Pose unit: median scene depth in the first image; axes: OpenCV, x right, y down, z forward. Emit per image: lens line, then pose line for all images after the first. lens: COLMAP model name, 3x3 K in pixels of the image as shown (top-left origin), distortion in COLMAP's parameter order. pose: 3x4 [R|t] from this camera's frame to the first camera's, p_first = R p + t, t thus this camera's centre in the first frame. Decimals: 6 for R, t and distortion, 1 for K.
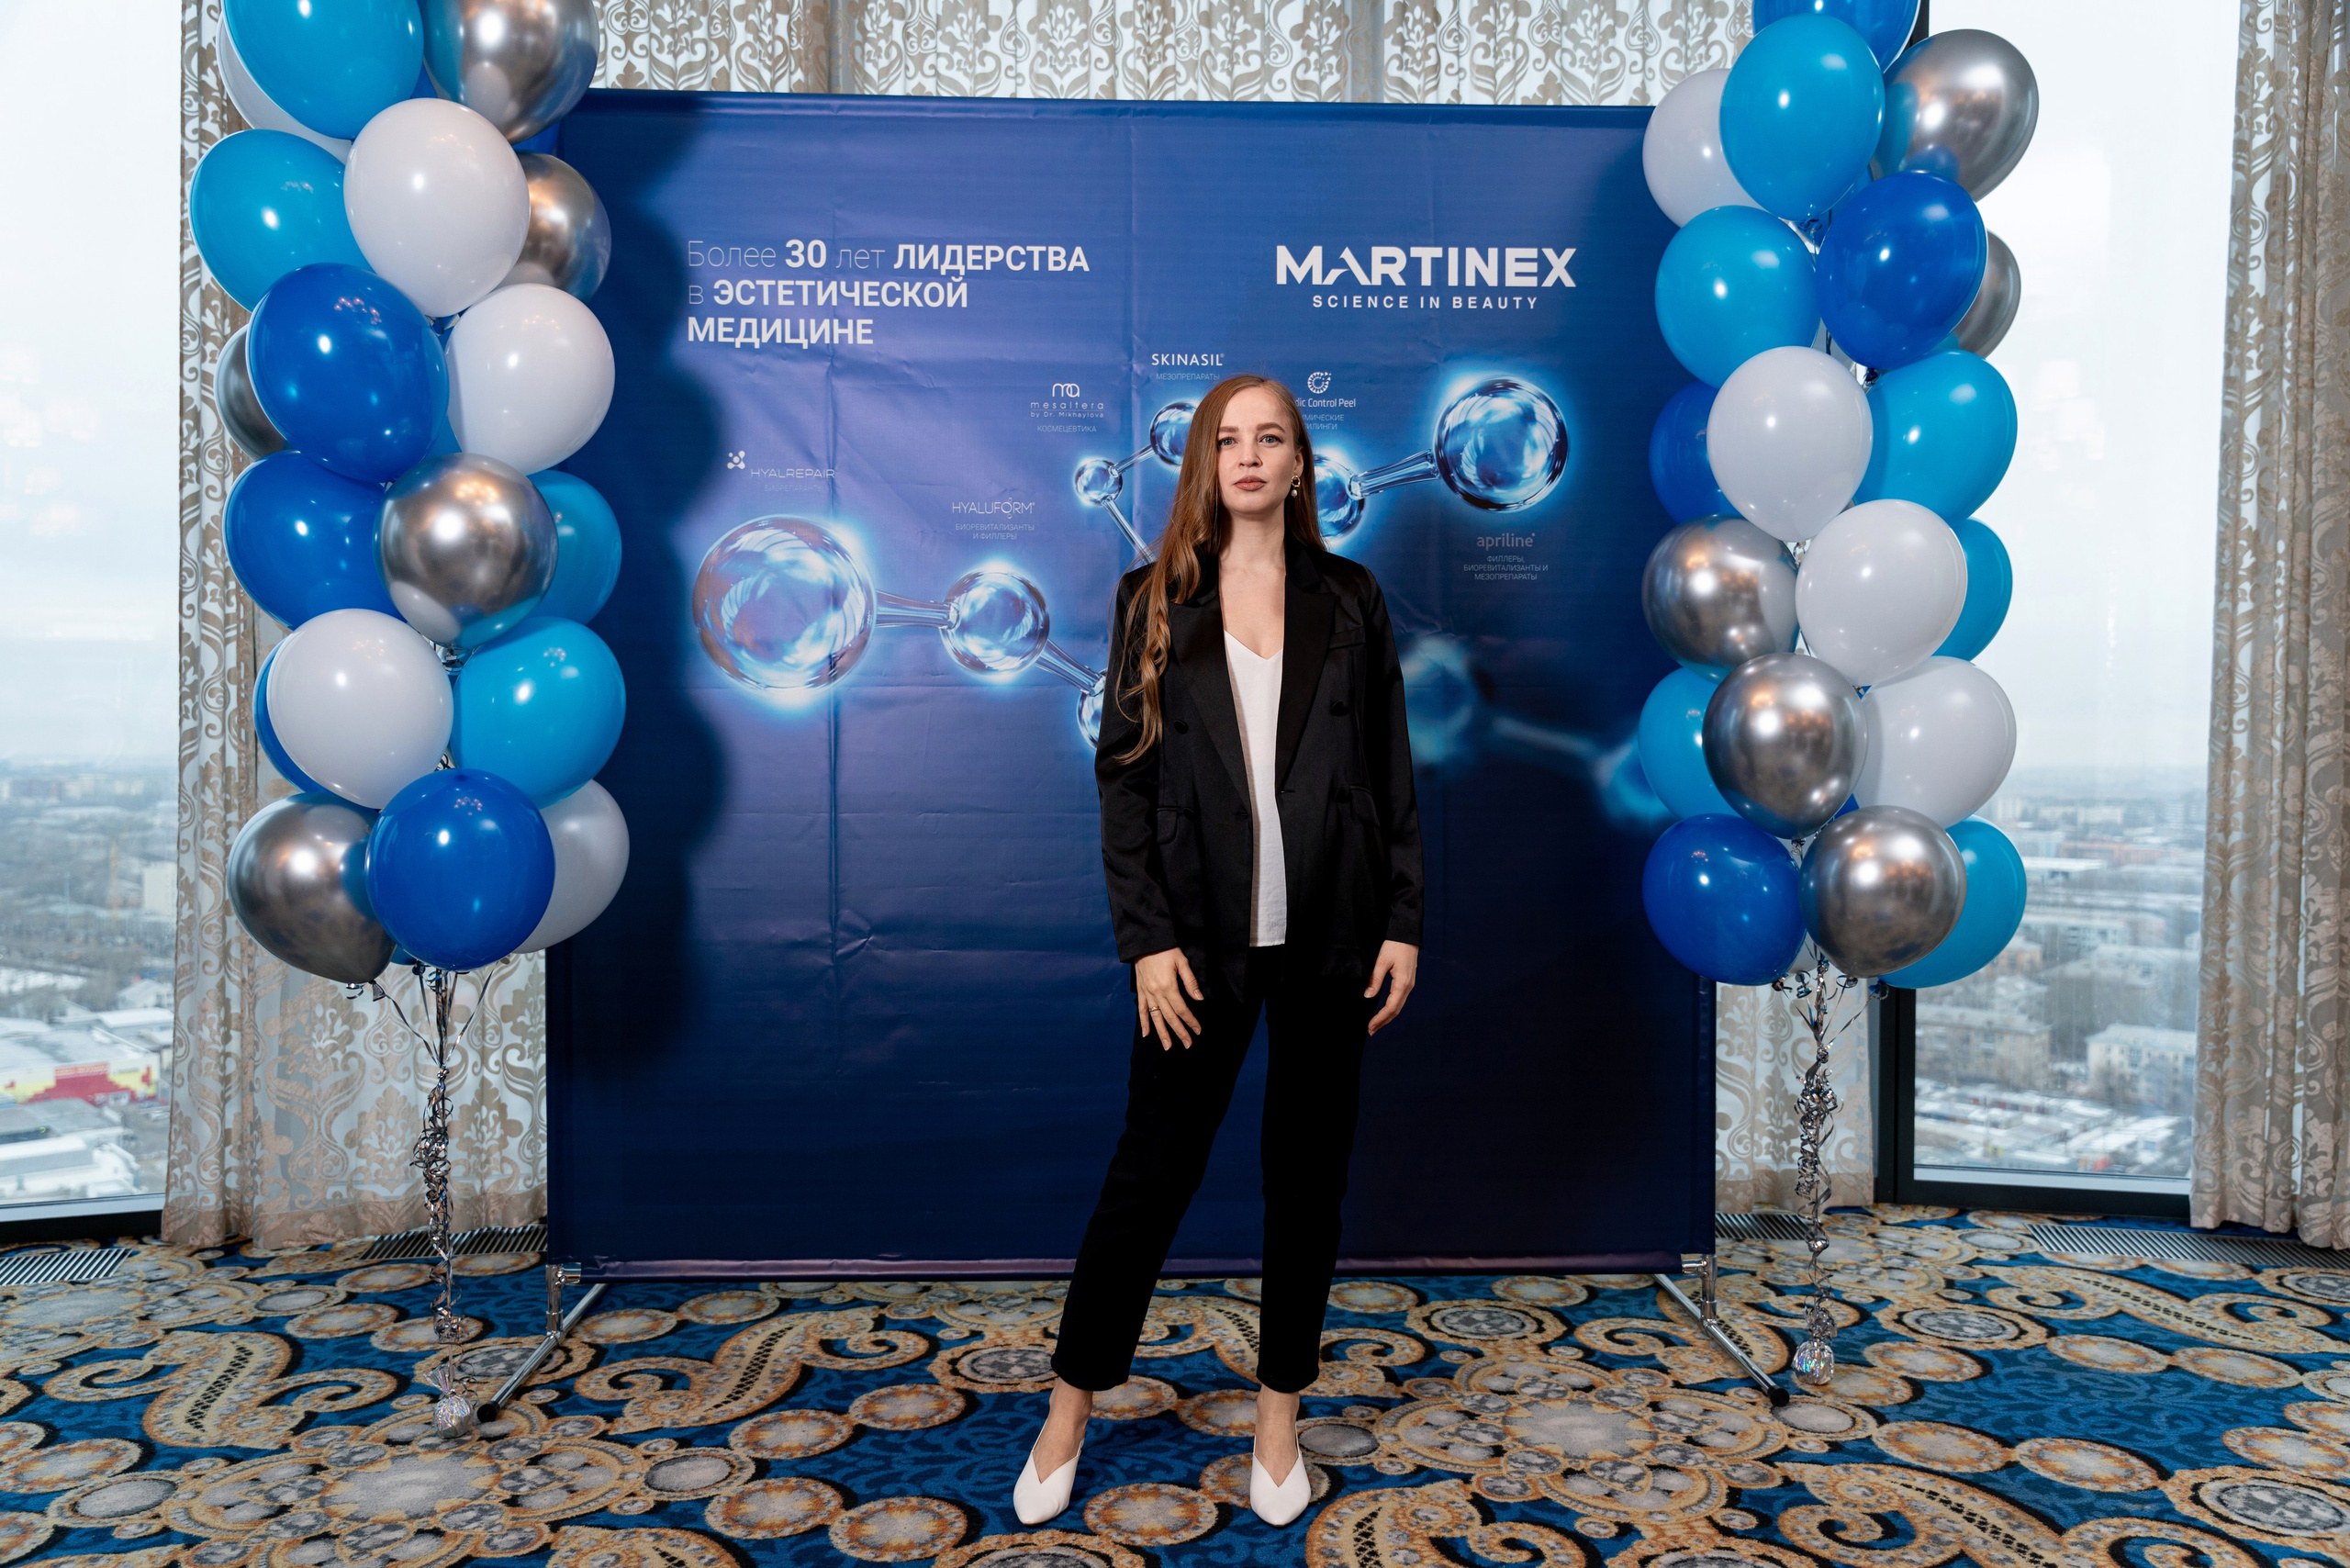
lens RADIAL K [[1770.9, 0, 1170.6], [0, 1770.9, 790.3], [0, 0, 1]] dist [0.014110, -0.012225]
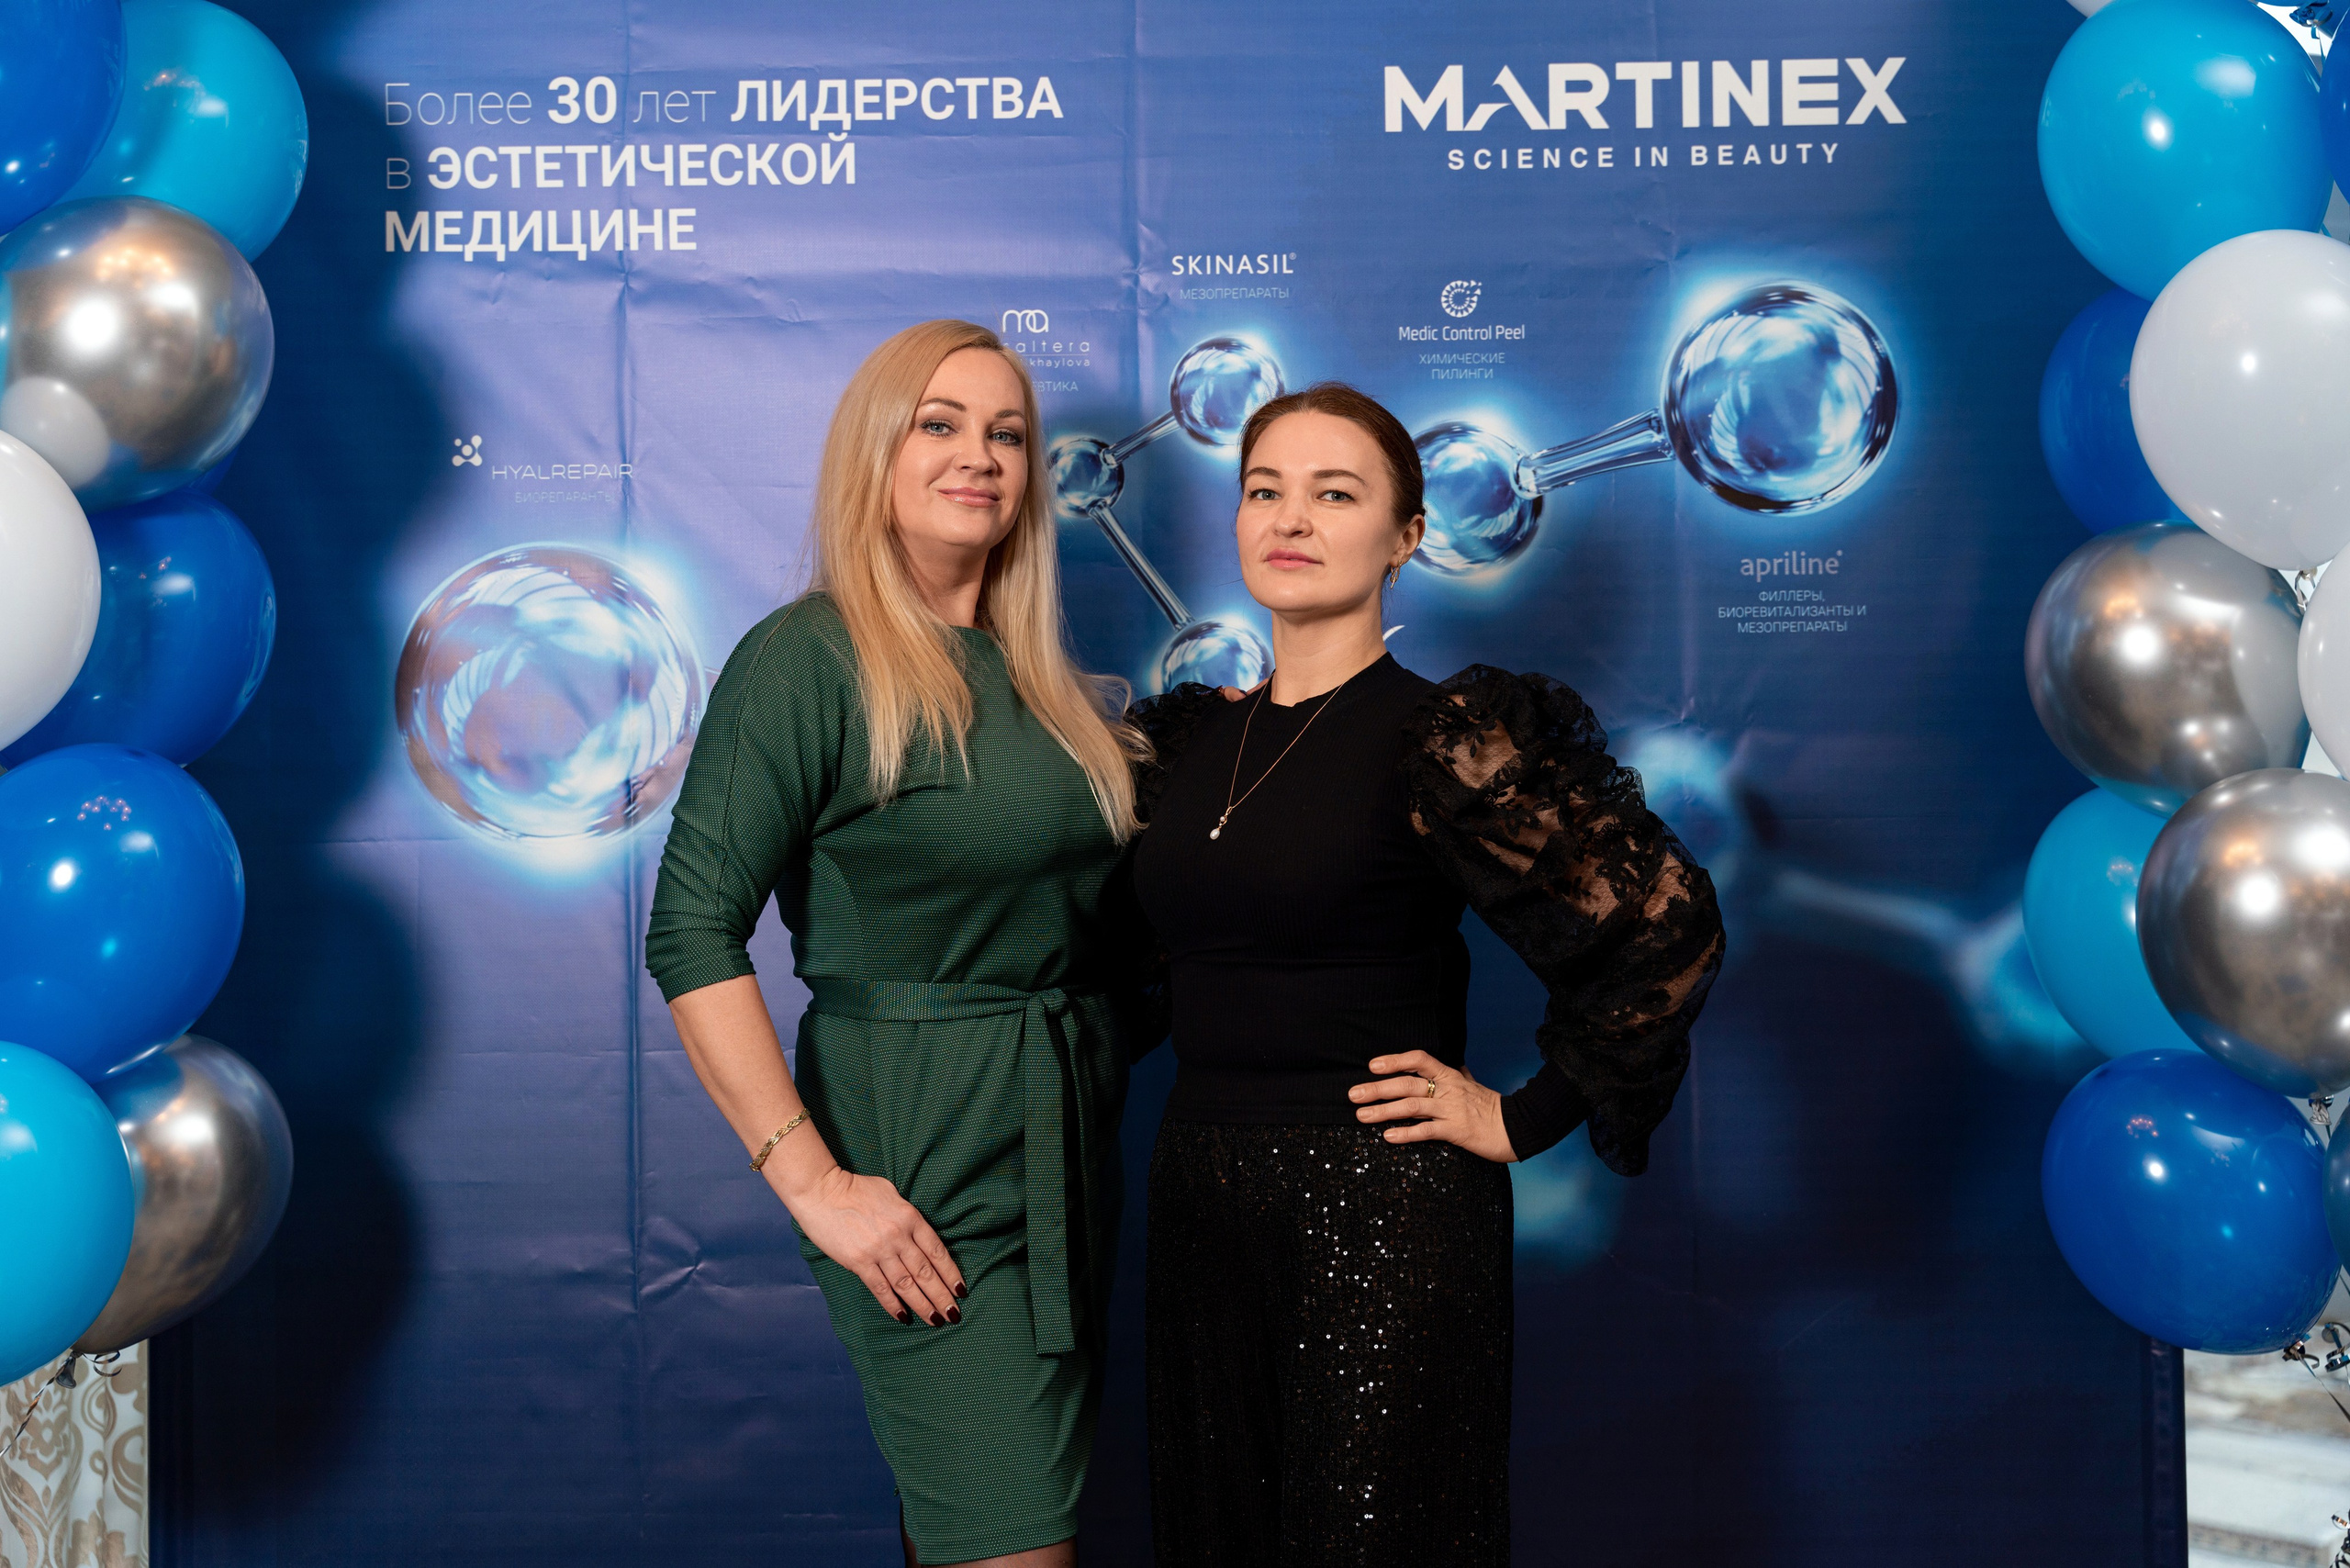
lens RADIAL K [[2773.1, 0, 1222.0], [0, 2773.1, 797.3], [0, 0, 1]] dist [0.018172, 0.000000]
pose [[0.998826, -0.012797, -0.046726, 0.046516], [0.011478, 0.999531, -0.028383, -0.042504], [0.047067, 0.027814, 0.998504, 0.095352]]
